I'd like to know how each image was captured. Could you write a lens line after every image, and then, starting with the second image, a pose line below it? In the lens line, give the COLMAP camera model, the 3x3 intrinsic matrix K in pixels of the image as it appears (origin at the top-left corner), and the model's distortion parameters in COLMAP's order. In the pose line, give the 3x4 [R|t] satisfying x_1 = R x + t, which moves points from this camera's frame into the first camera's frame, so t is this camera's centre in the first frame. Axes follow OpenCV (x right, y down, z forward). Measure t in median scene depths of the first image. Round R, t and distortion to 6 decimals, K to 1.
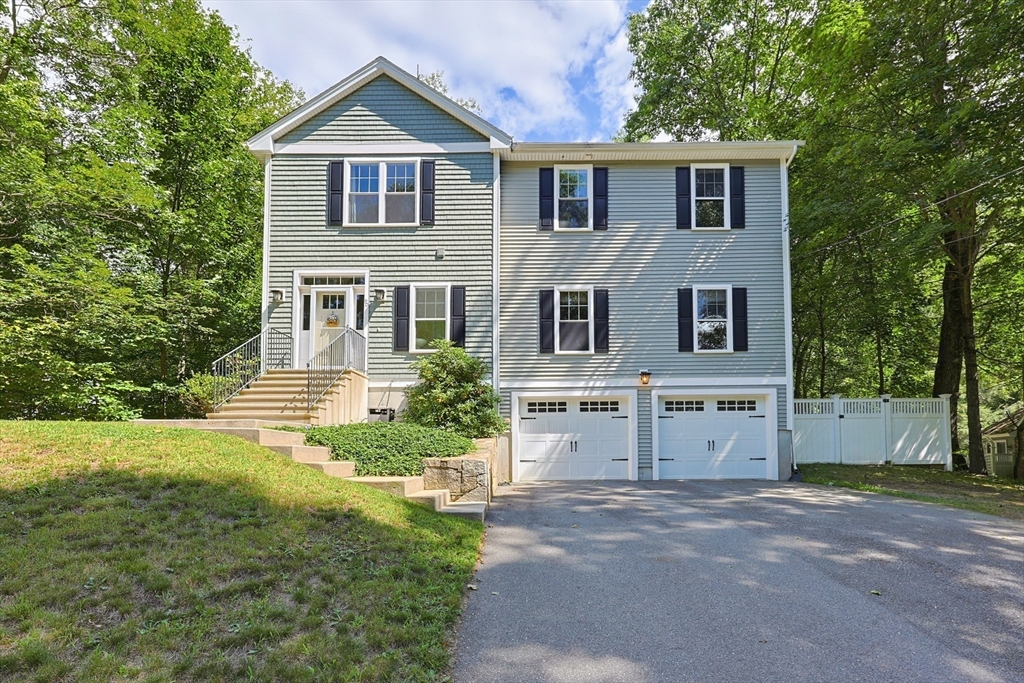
lens RADIAL K [[439.0, 0, 509.3], [0, 439.0, 336.3], [0, 0, 1]] dist [-0.004929, 0.000048]
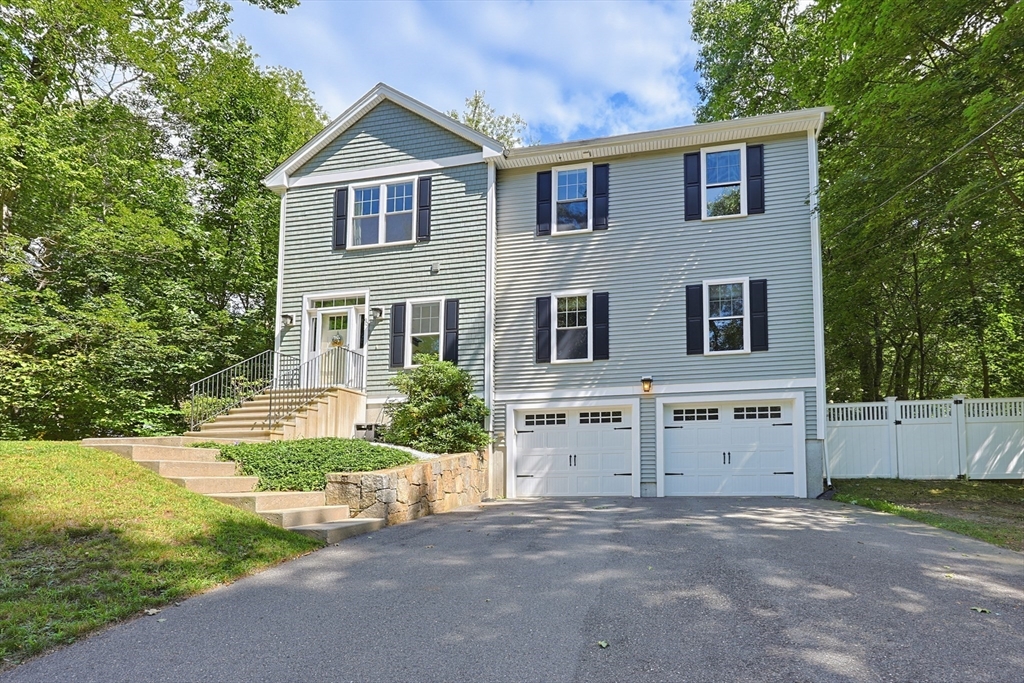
lens RADIAL K [[439.0, 0, 513.0], [0, 439.0, 346.9], [0, 0, 1]] dist [-0.004929, 0.000048]
pose [[0.985398, -0.050612, -0.162568, 0.174712], [0.048757, 0.998692, -0.015380, 0.014719], [0.163134, 0.007229, 0.986577, 0.045802]]
